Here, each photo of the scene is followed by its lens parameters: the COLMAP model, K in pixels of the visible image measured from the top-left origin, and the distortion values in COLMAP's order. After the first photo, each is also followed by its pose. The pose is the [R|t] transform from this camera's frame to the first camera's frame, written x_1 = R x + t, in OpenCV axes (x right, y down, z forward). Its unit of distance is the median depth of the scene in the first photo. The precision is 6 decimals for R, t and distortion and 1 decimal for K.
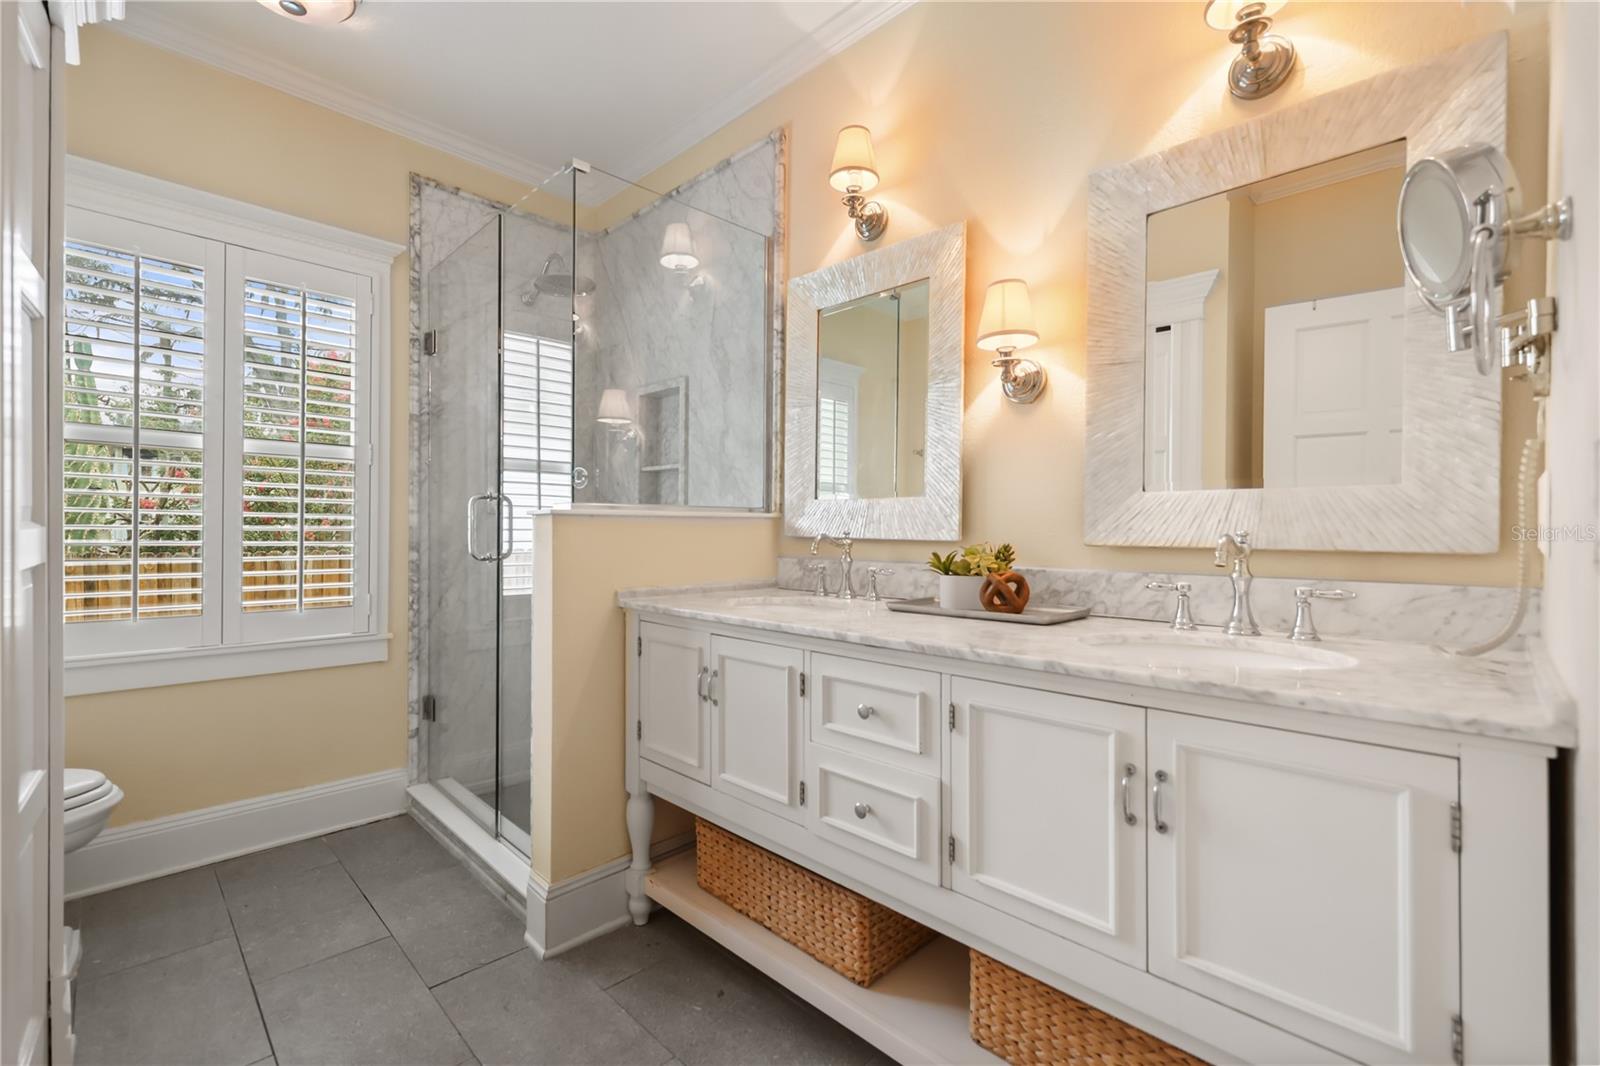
lens RADIAL K [[667.5, 0, 797.4], [0, 667.5, 542.3], [0, 0, 1]] dist [0.002181, 0.000169]
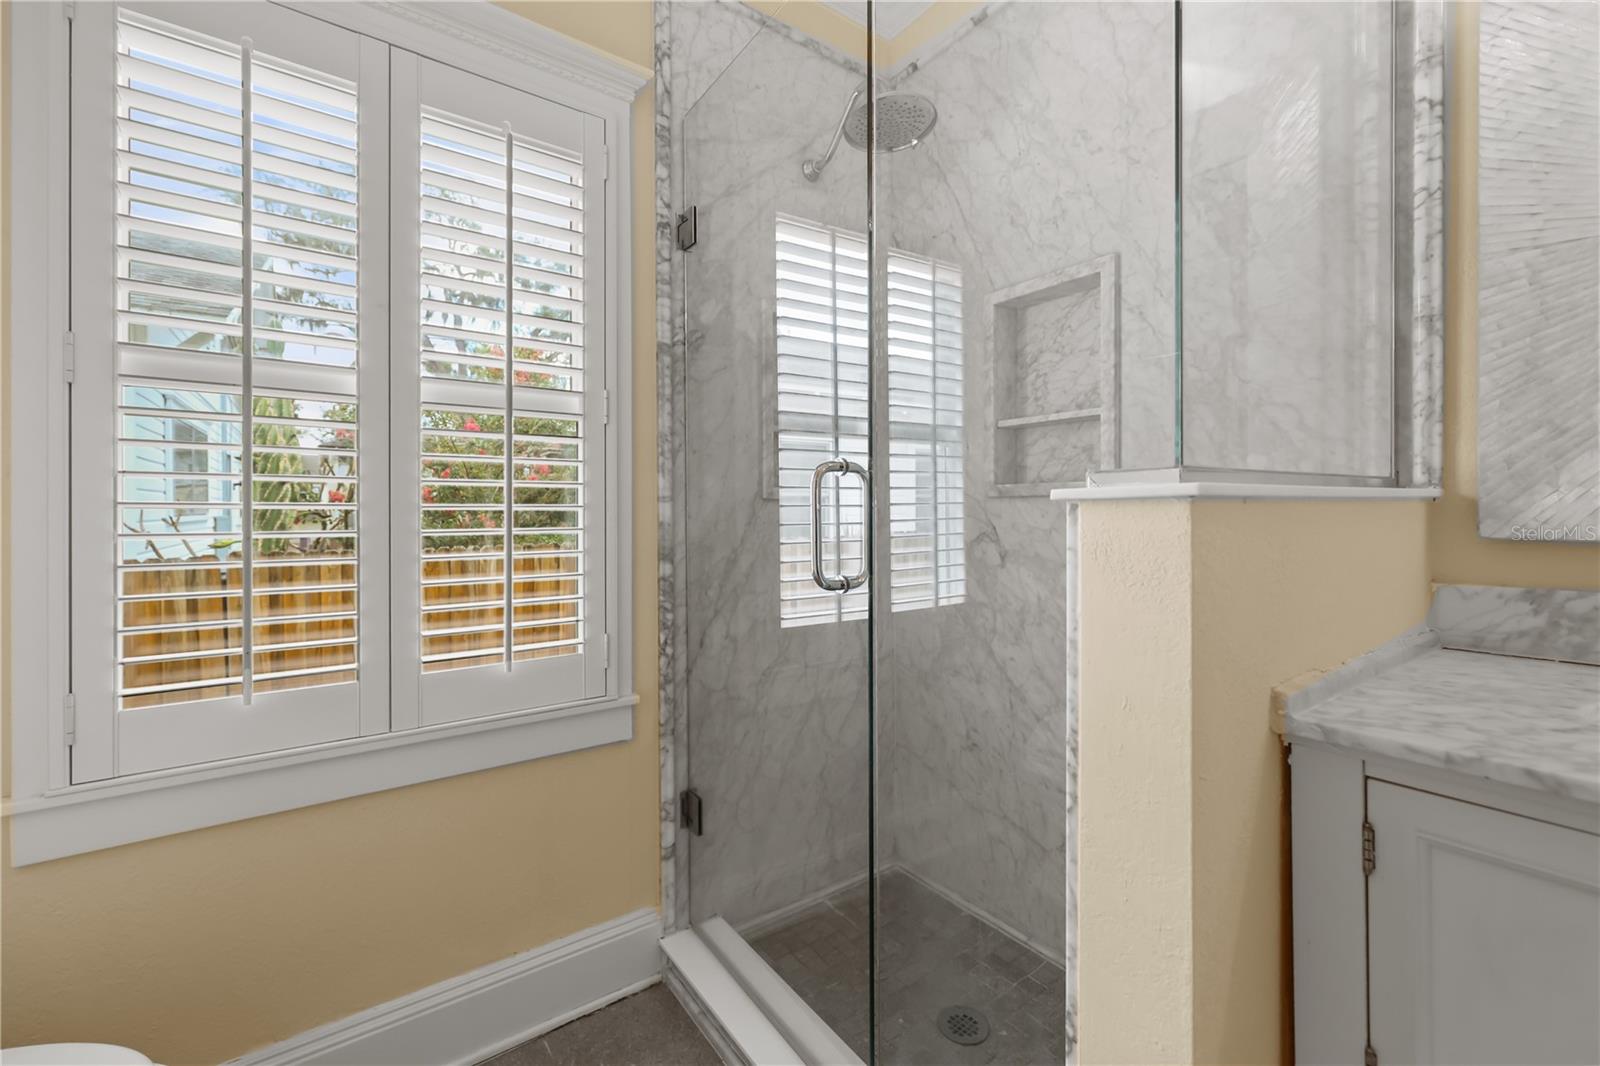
lens RADIAL K [[637.0, 0, 808.0], [0, 637.0, 522.6], [0, 0, 1]] dist [-0.002084, -0.000088]
pose [[0.987824, -0.012294, -0.155087, -0.347923], [0.011859, 0.999923, -0.003729, -0.019593], [0.155121, 0.001844, 0.987894, 0.428430]]
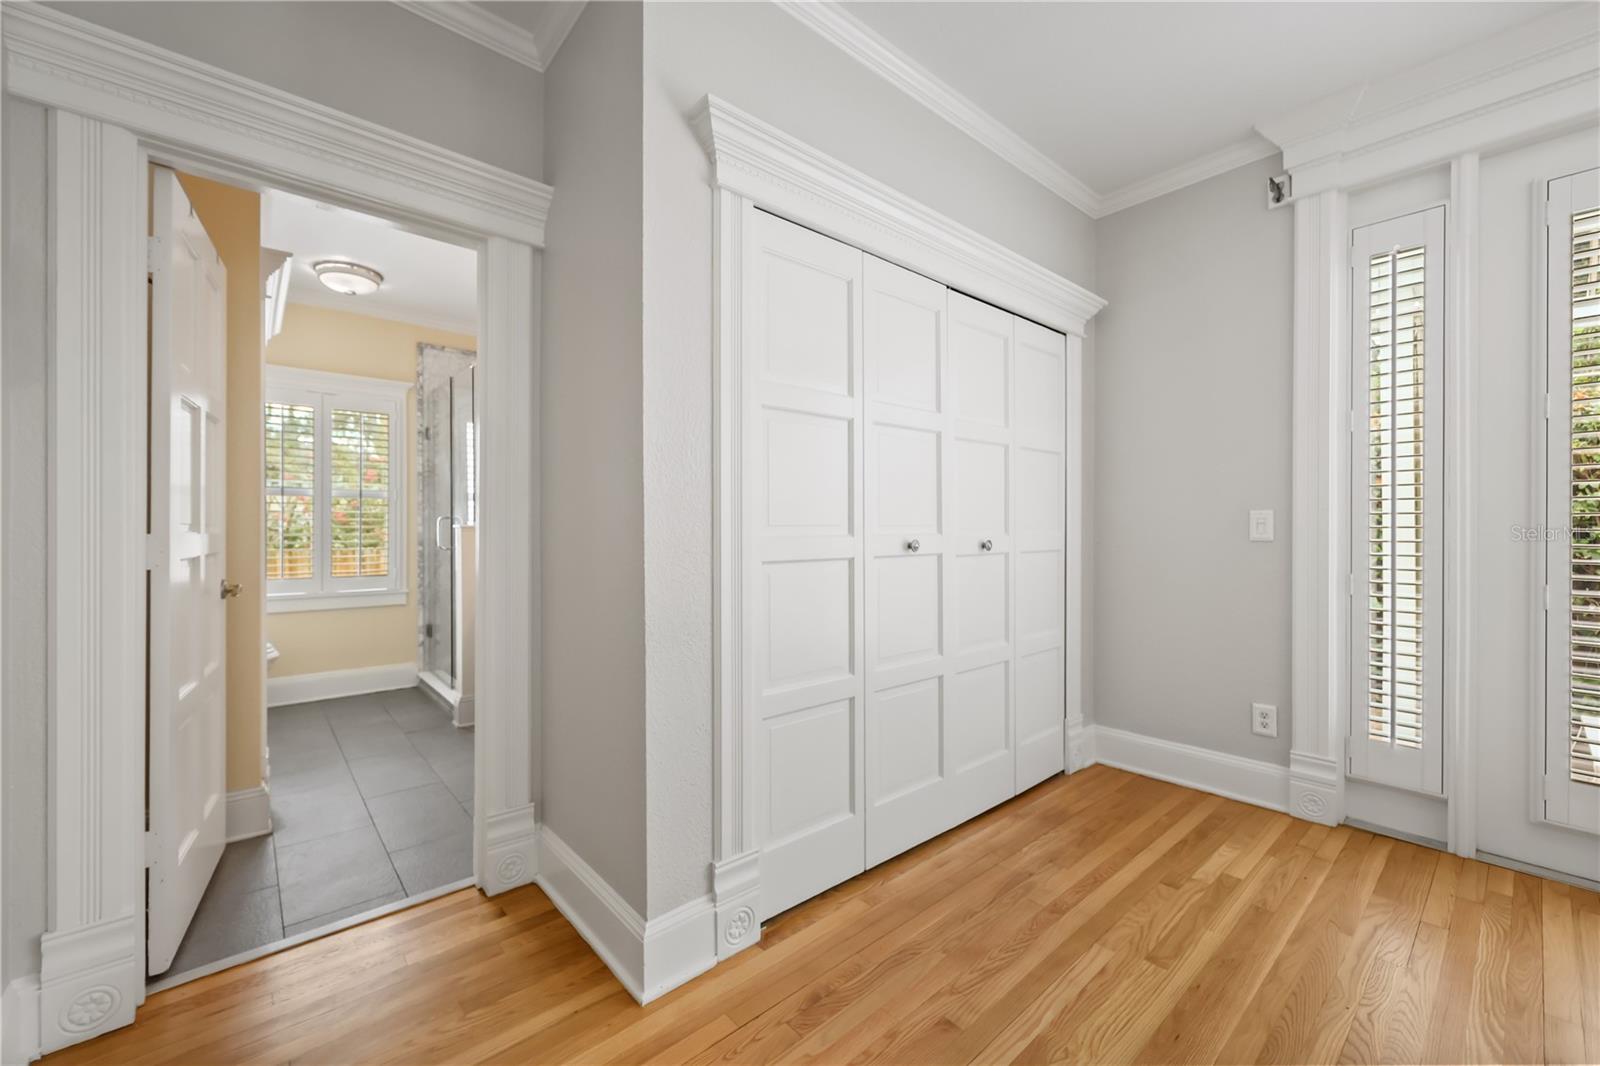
lens RADIAL K [[648.1, 0, 805.9], [0, 648.1, 532.6], [0, 0, 1]] dist [-0.000651, 0.000135]
pose [[0.996699, -0.005922, -0.080968, 0.637954], [0.006026, 0.999981, 0.001039, -0.018801], [0.080961, -0.001524, 0.996716, -0.706322]]
